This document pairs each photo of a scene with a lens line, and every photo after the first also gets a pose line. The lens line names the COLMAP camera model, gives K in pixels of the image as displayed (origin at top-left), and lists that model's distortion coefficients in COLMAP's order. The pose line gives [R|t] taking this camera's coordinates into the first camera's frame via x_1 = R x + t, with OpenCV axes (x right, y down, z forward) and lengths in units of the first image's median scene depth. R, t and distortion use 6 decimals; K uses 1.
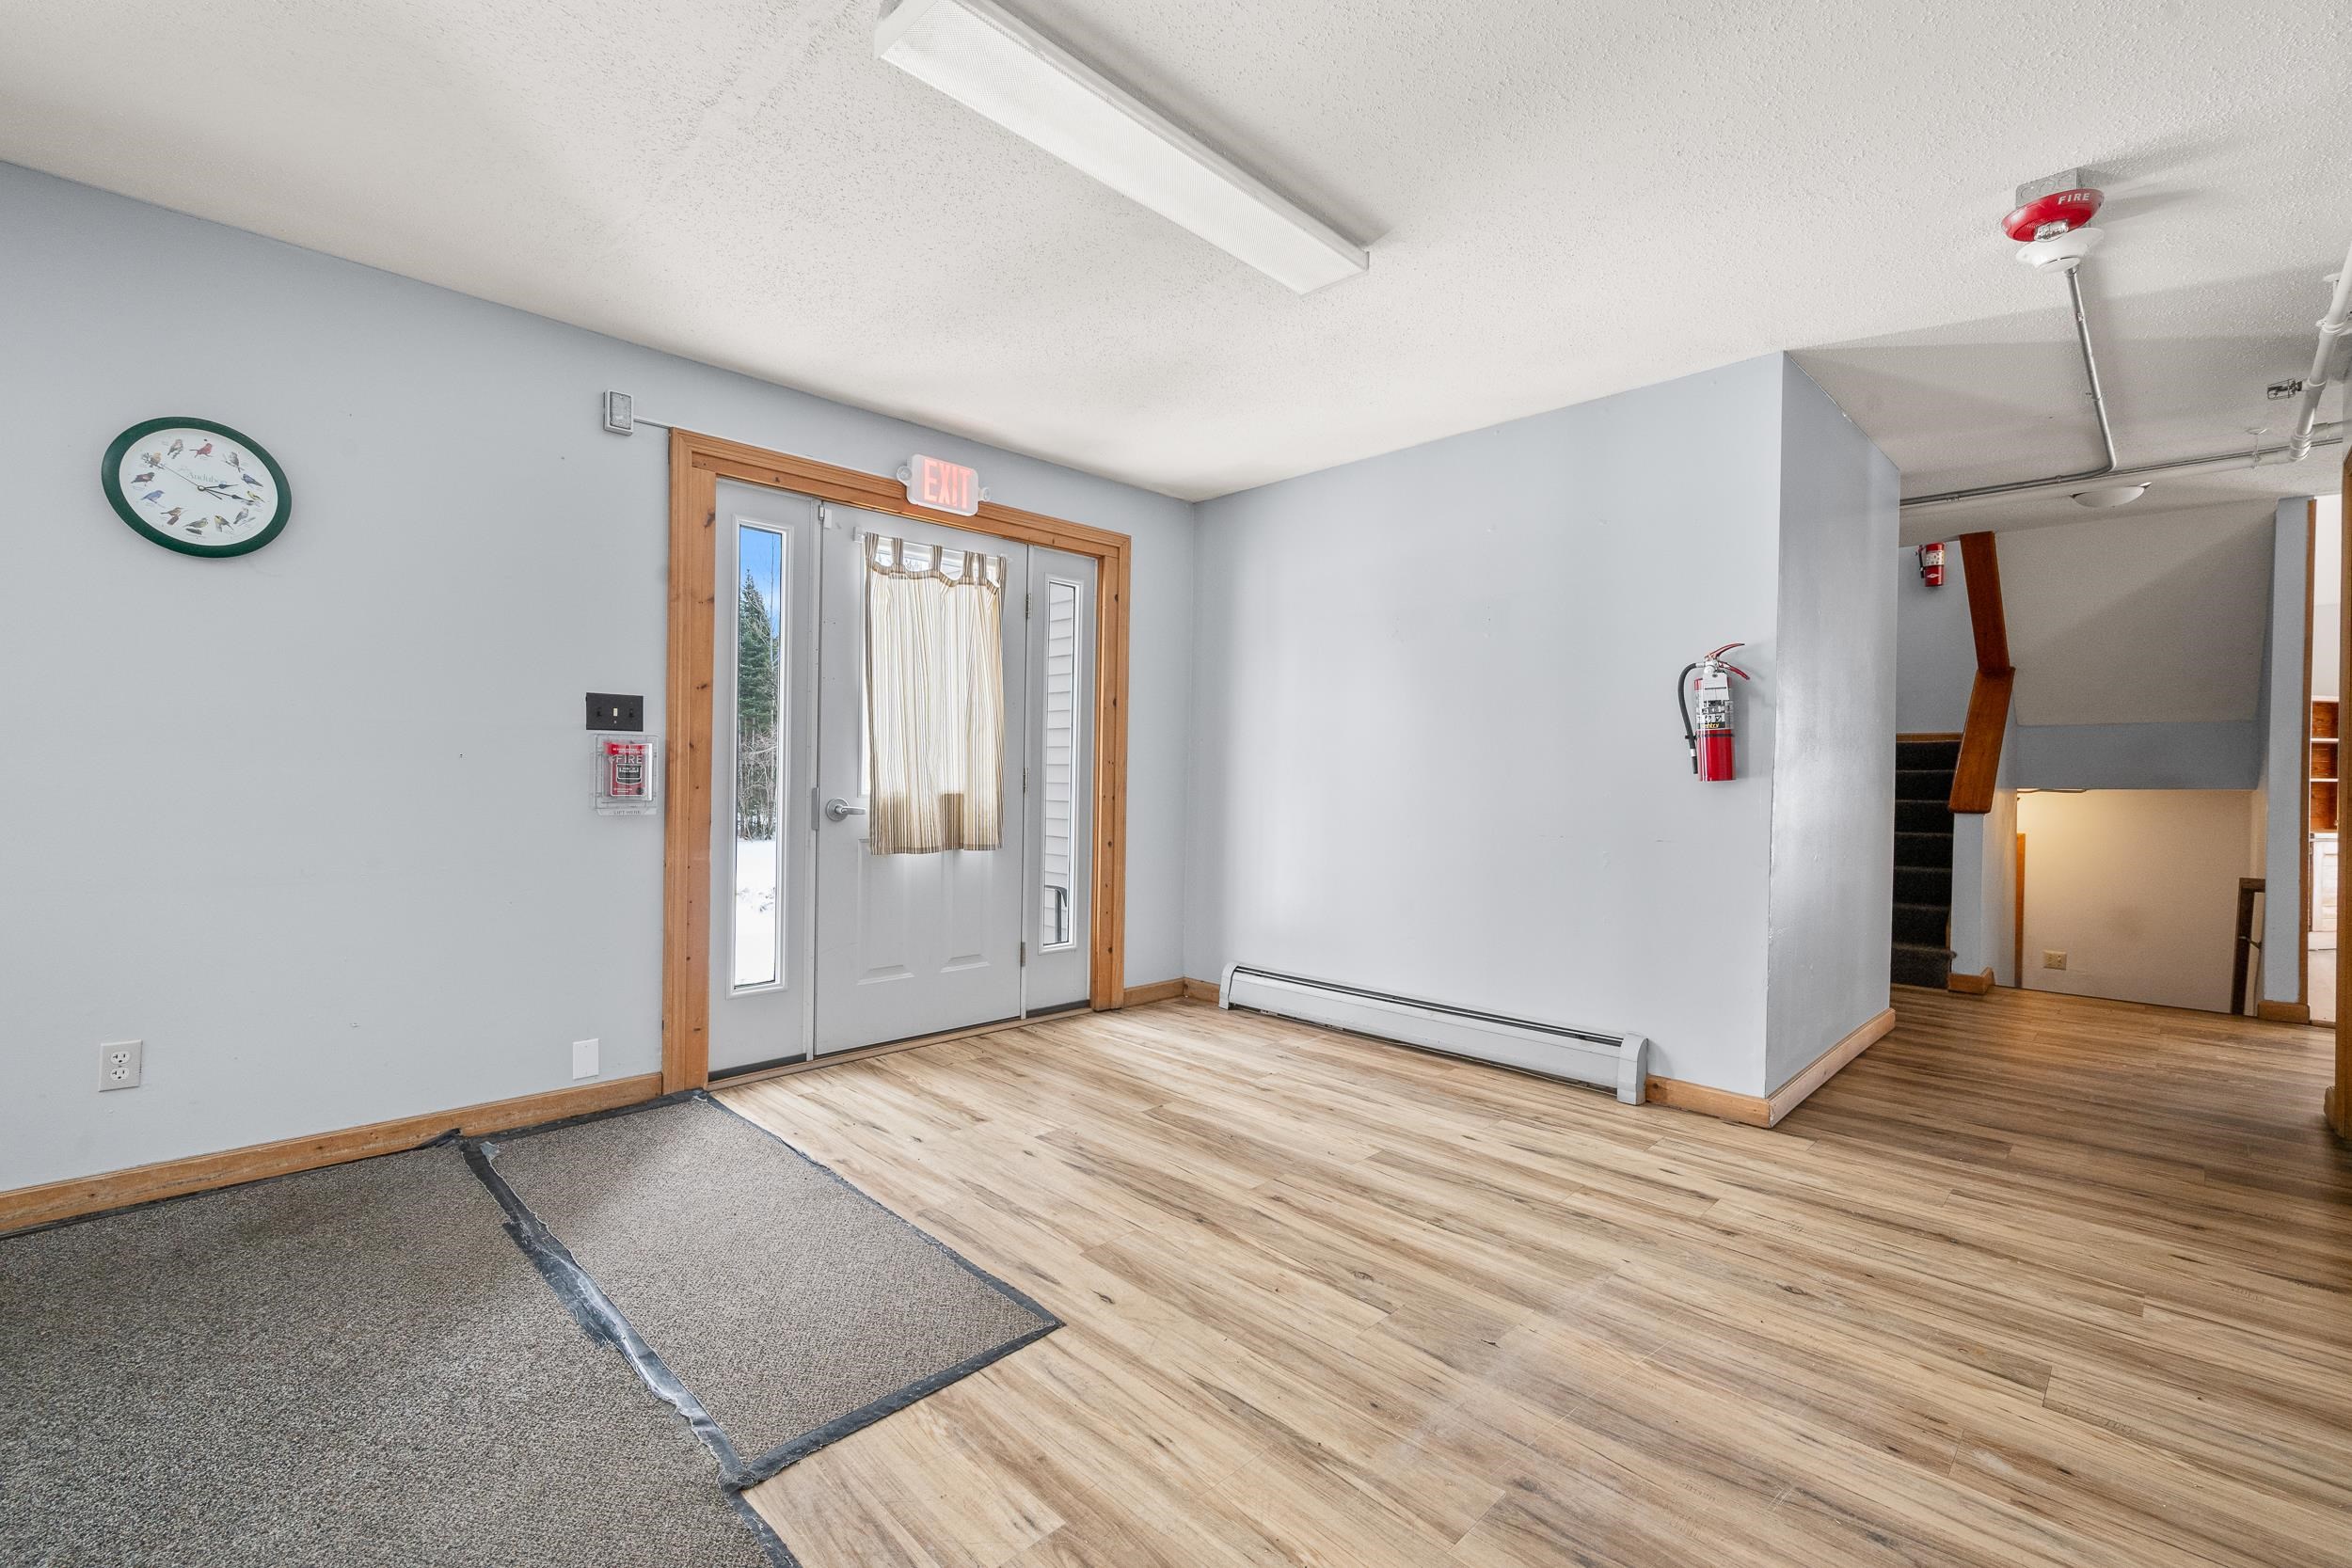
lens RADIAL K [[1012.0, 0, 1176.0], [0, 1012.0, 784.0], [0, 0, 1]] dist [0.000388, 0.000019]
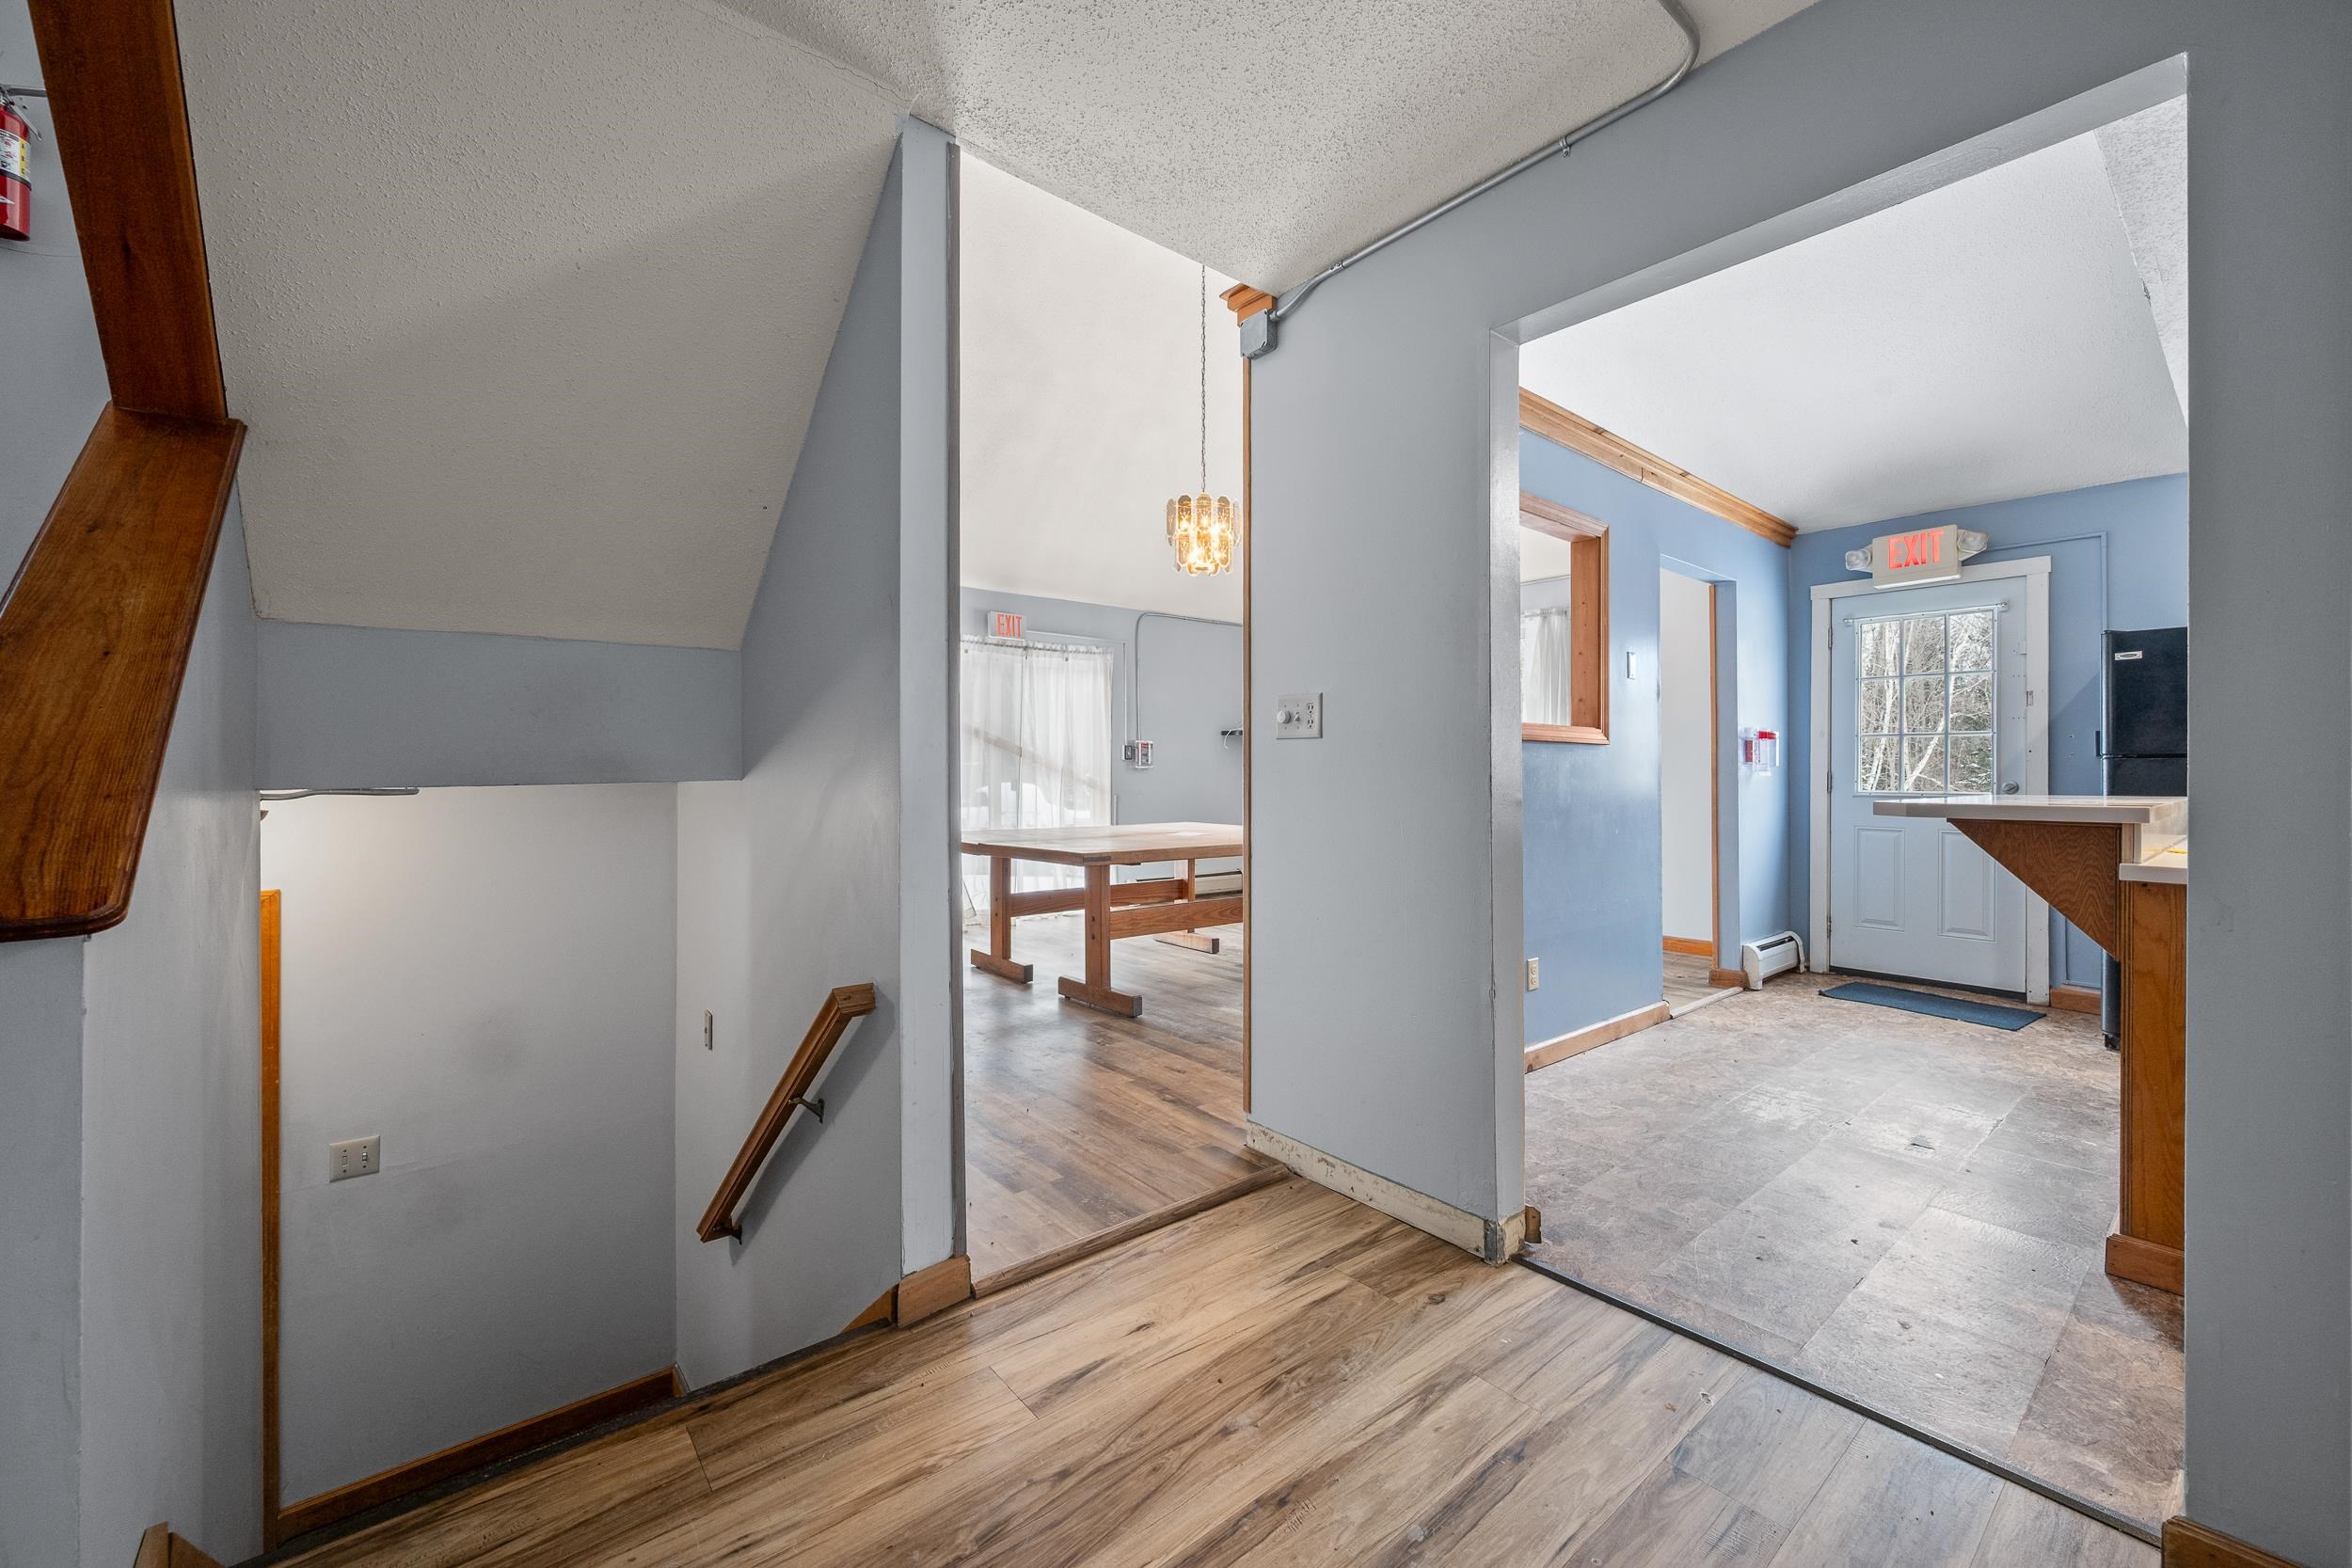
lens RADIAL K [[924.3, 0, 1189.5], [0, 924.3, 766.4], [0, 0, 1]] dist [-0.001520, -0.000321]
pose [[0.085643, -0.008617, 0.996289, 0.940520], [0.011157, 0.999908, 0.007689, -0.004337], [-0.996263, 0.010457, 0.085731, 1.134658]]
